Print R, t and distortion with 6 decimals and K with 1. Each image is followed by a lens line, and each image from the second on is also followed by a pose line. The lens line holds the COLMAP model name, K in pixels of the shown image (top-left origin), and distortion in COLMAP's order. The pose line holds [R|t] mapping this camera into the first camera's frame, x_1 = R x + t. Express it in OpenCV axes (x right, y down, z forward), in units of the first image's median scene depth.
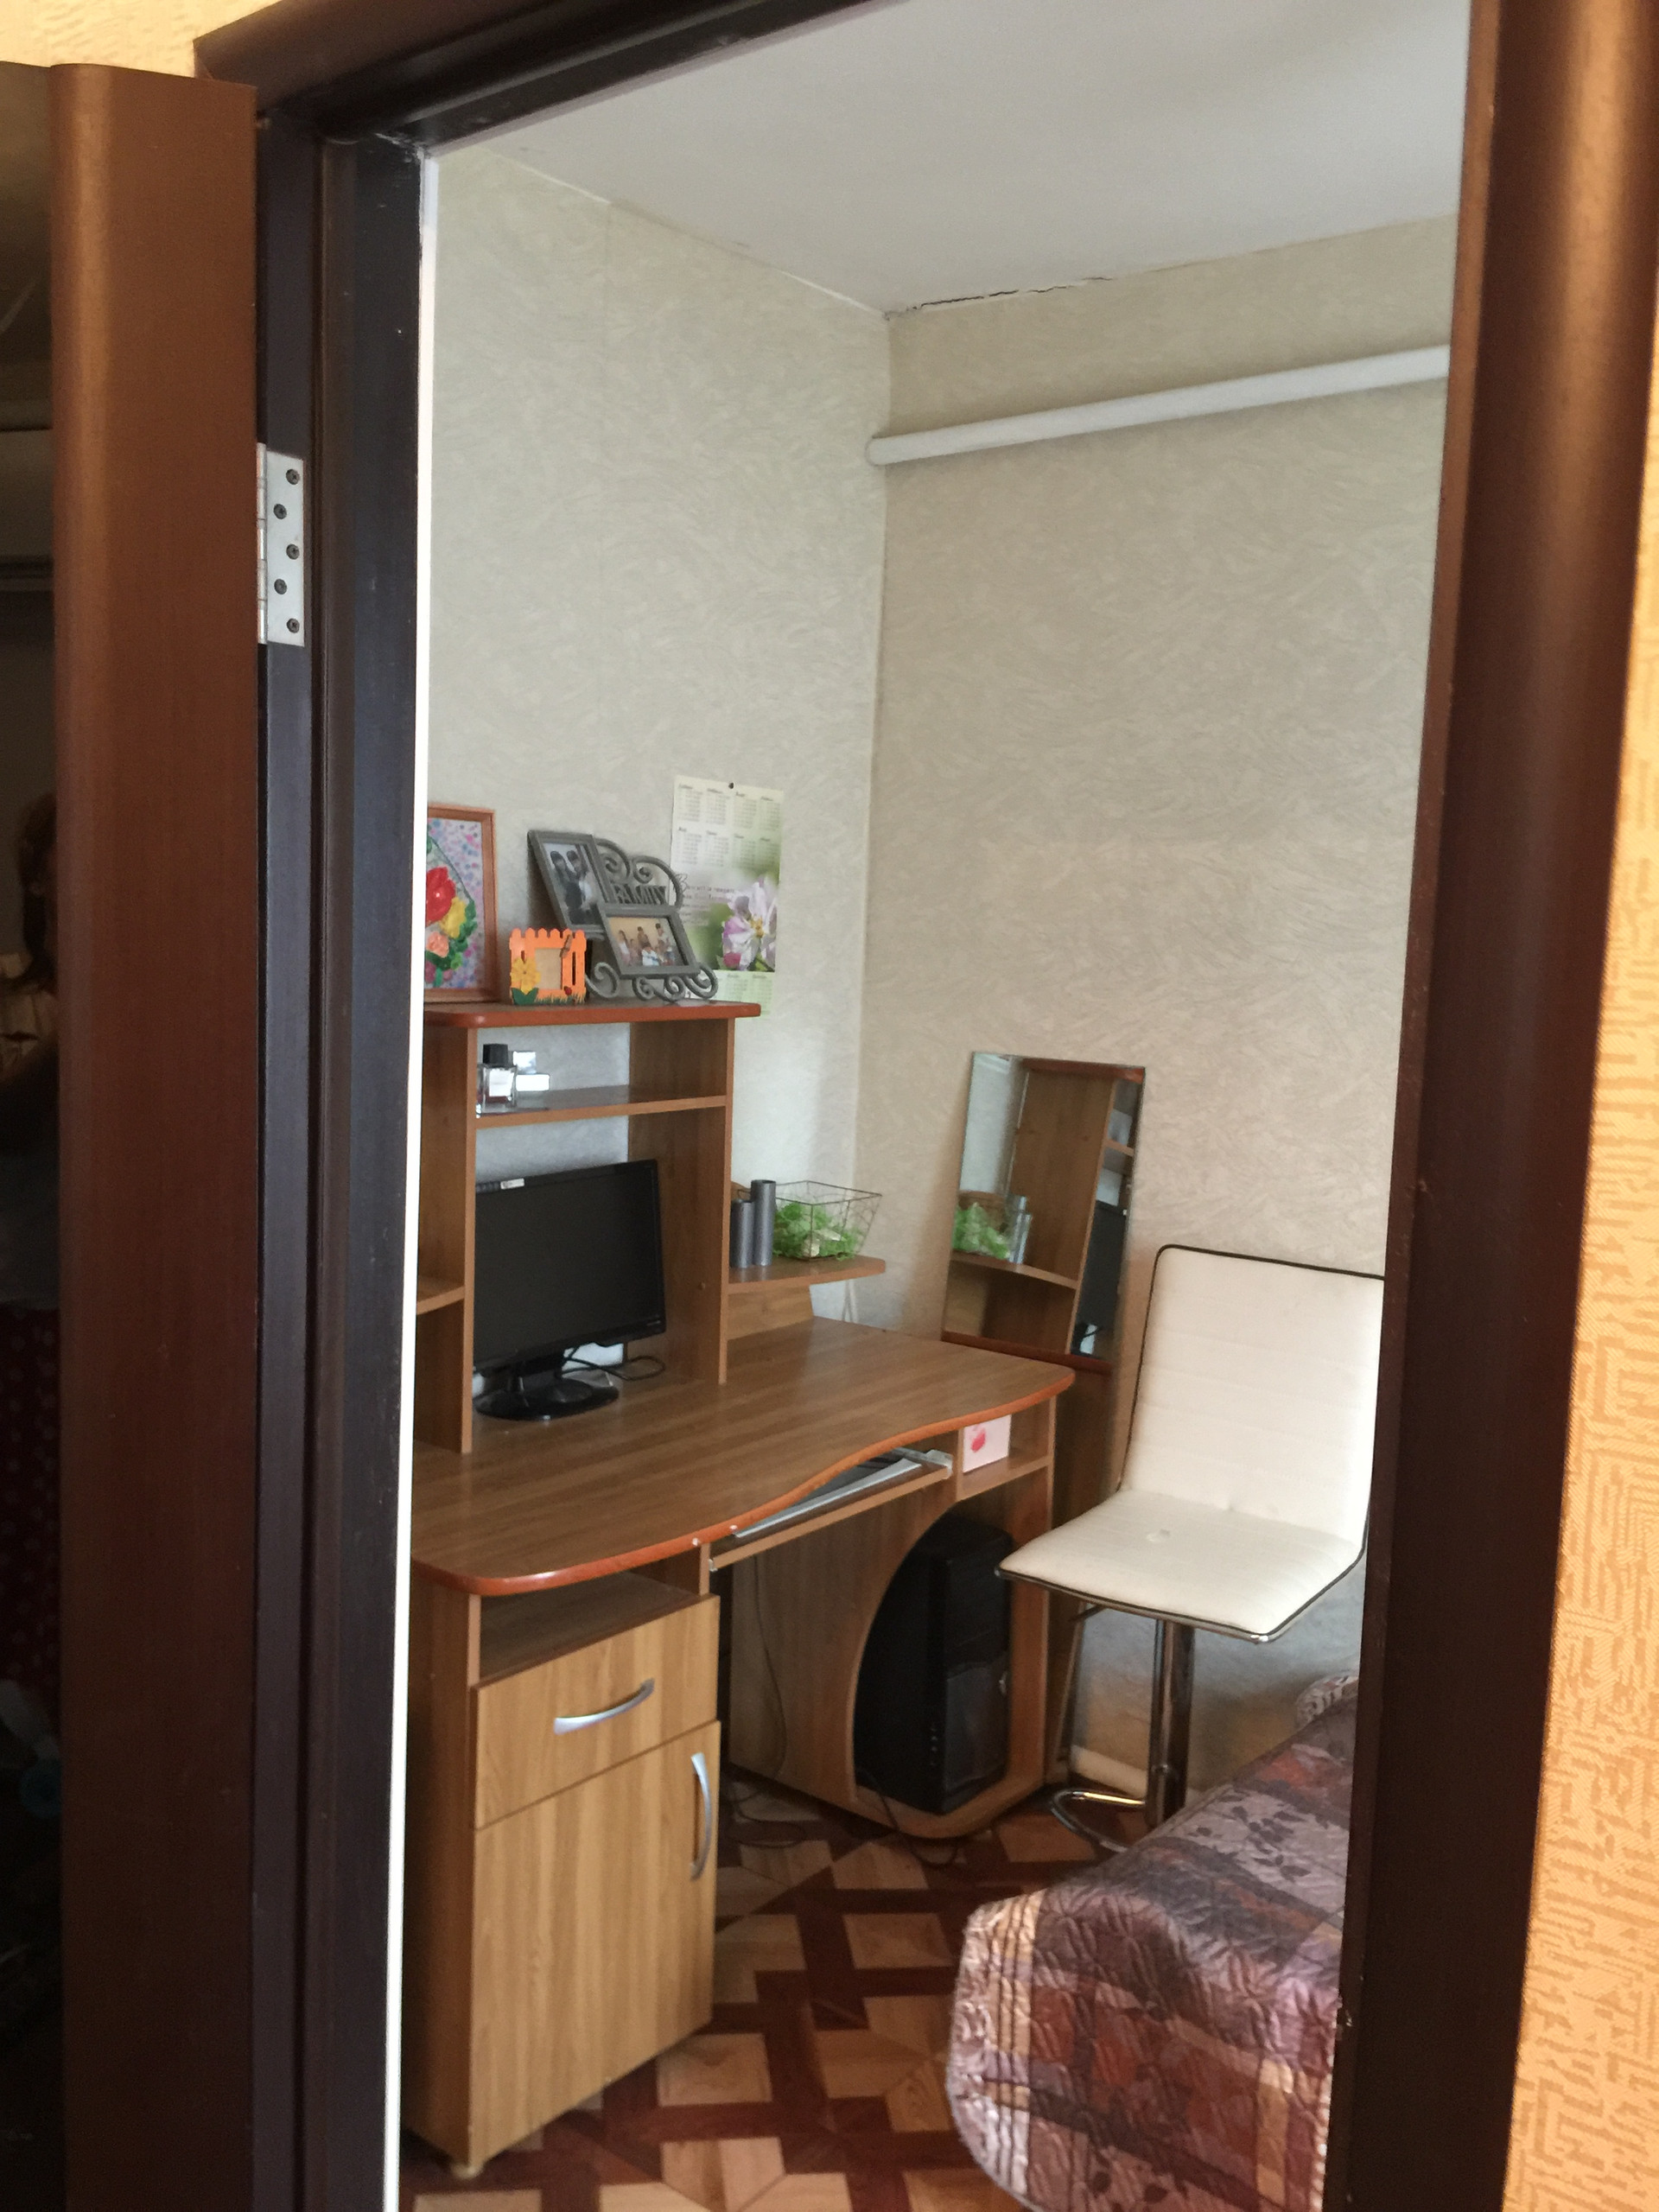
lens RADIAL K [[1894.0, 0, 829.5], [0, 1894.0, 1106.0], [0, 0, 1]] dist [0.093259, -0.164171]
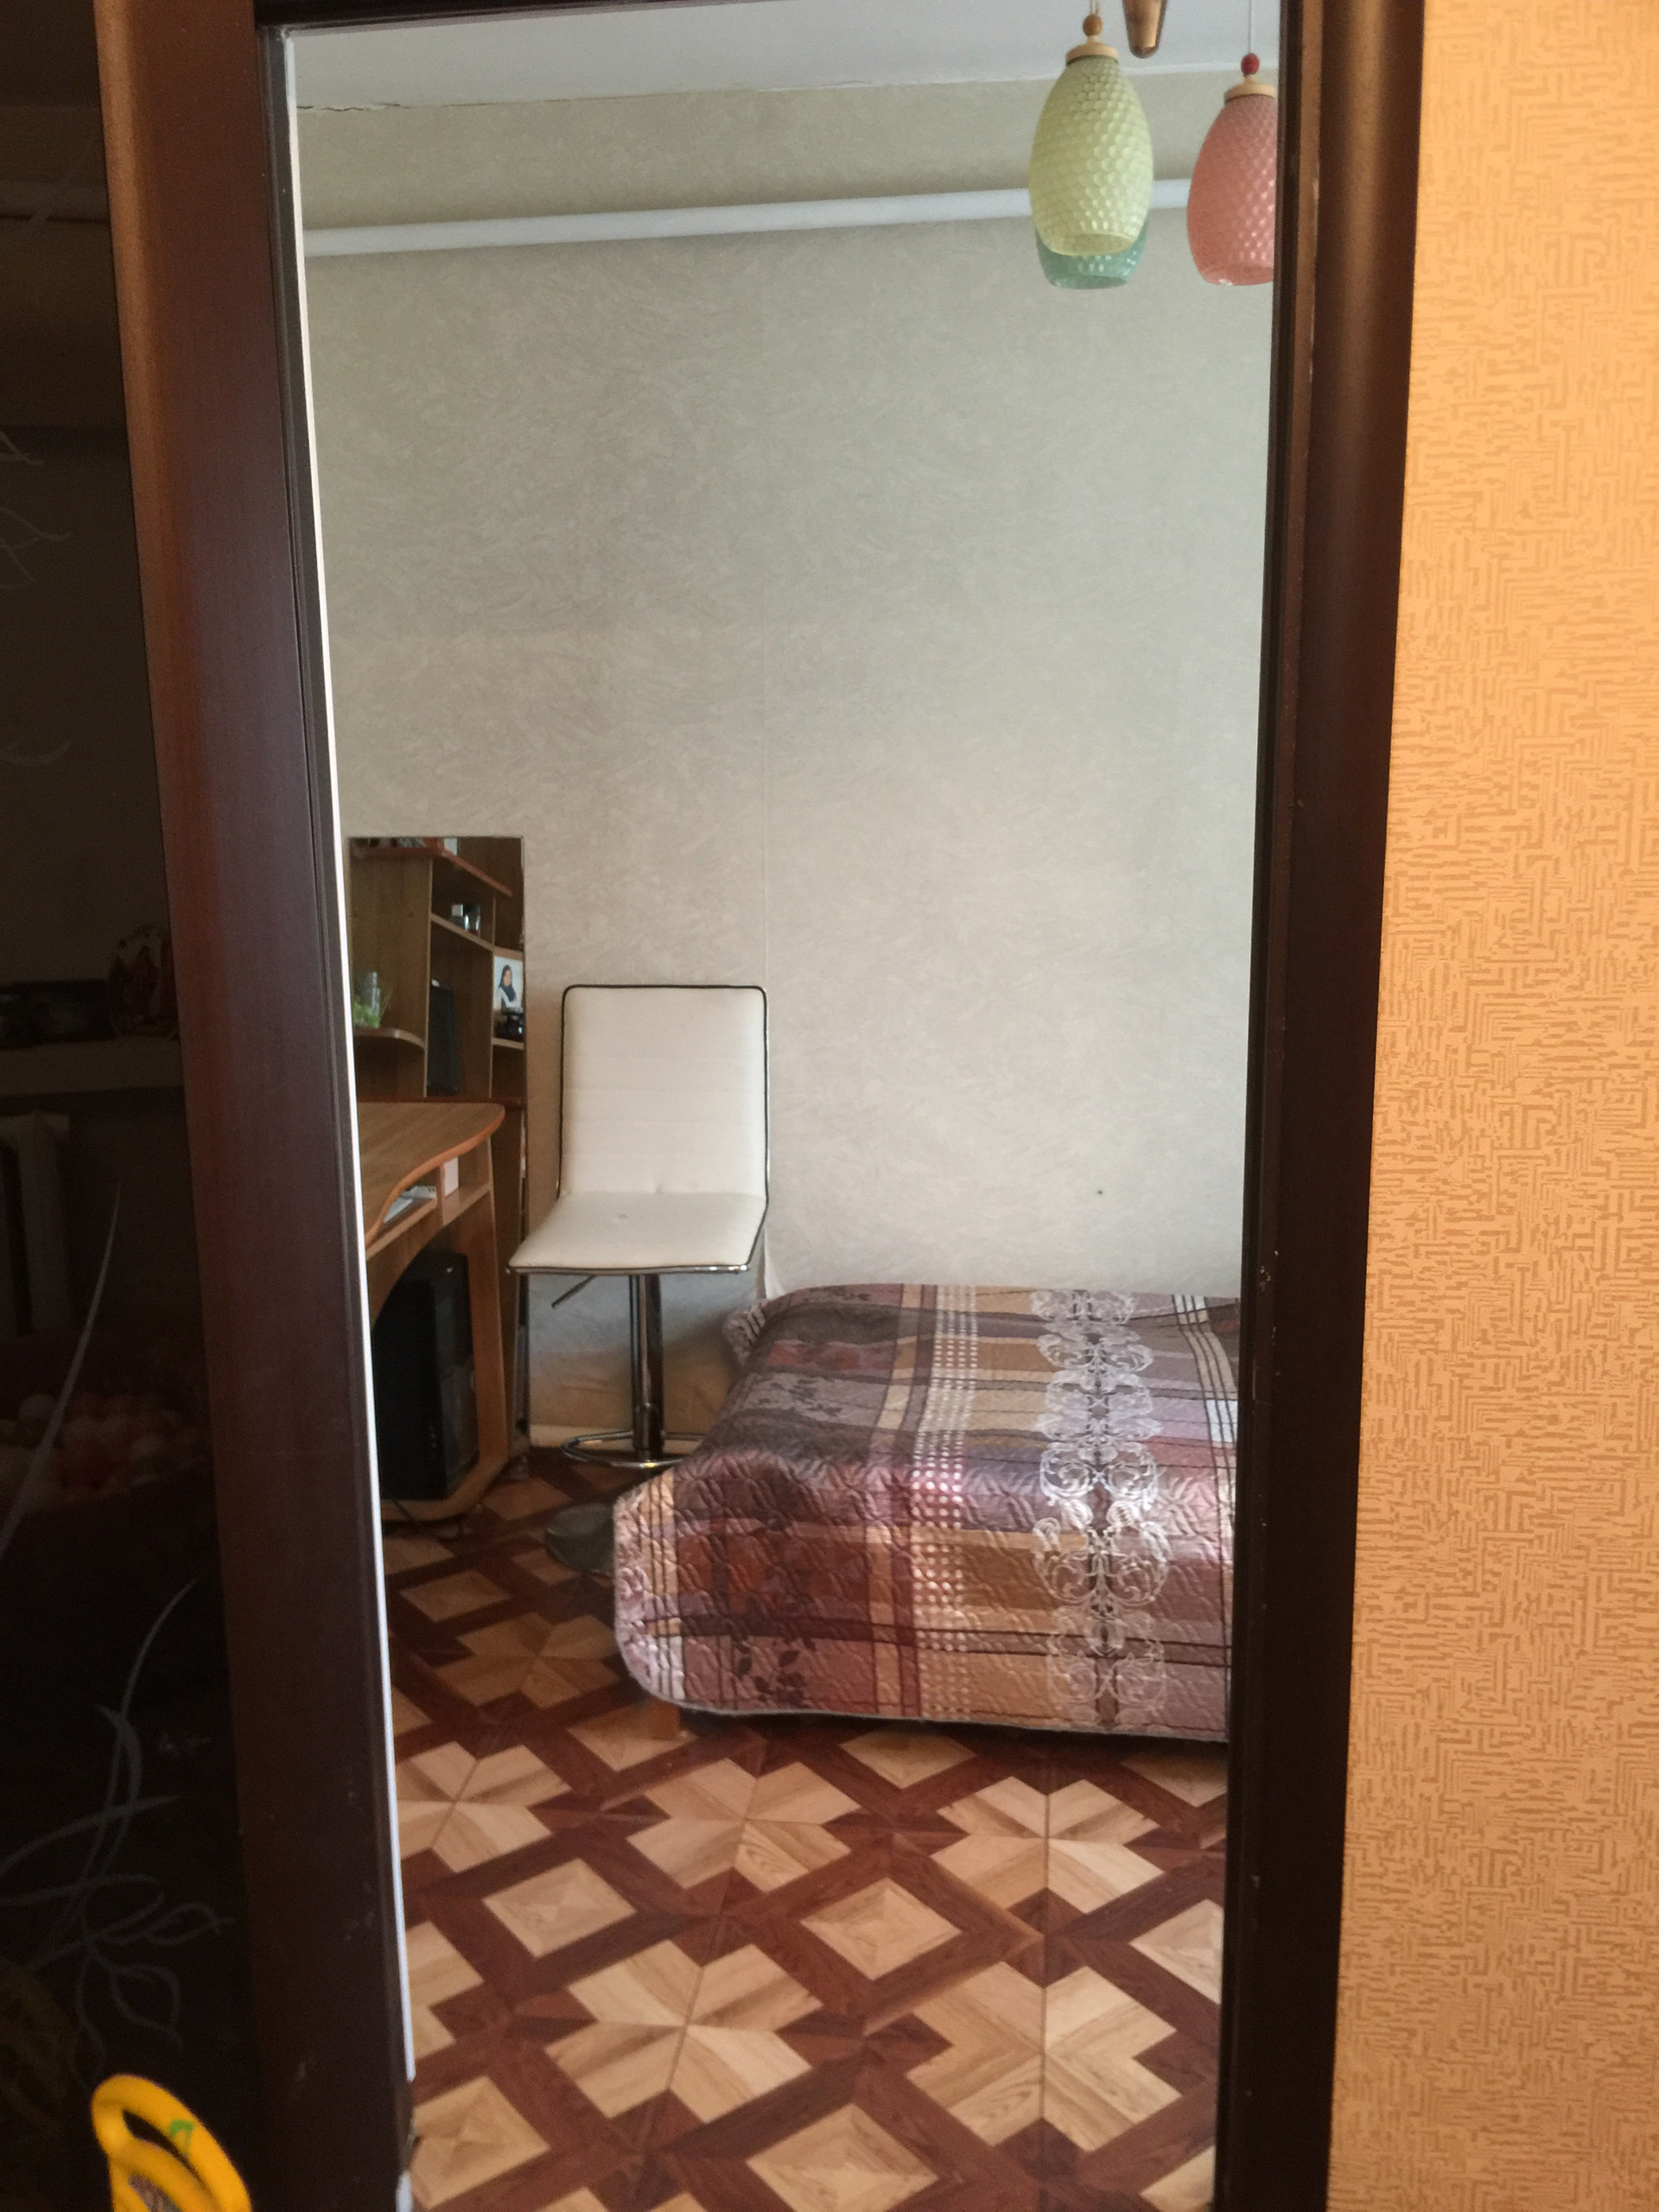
lens RADIAL K [[1894.0, 0, 829.5], [0, 1894.0, 1106.0], [0, 0, 1]] dist [0.093259, -0.164171]
pose [[0.859505, -0.149759, 0.488695, -0.385683], [0.099757, 0.986877, 0.126974, 0.019615], [-0.501297, -0.060384, 0.863166, -0.136585]]
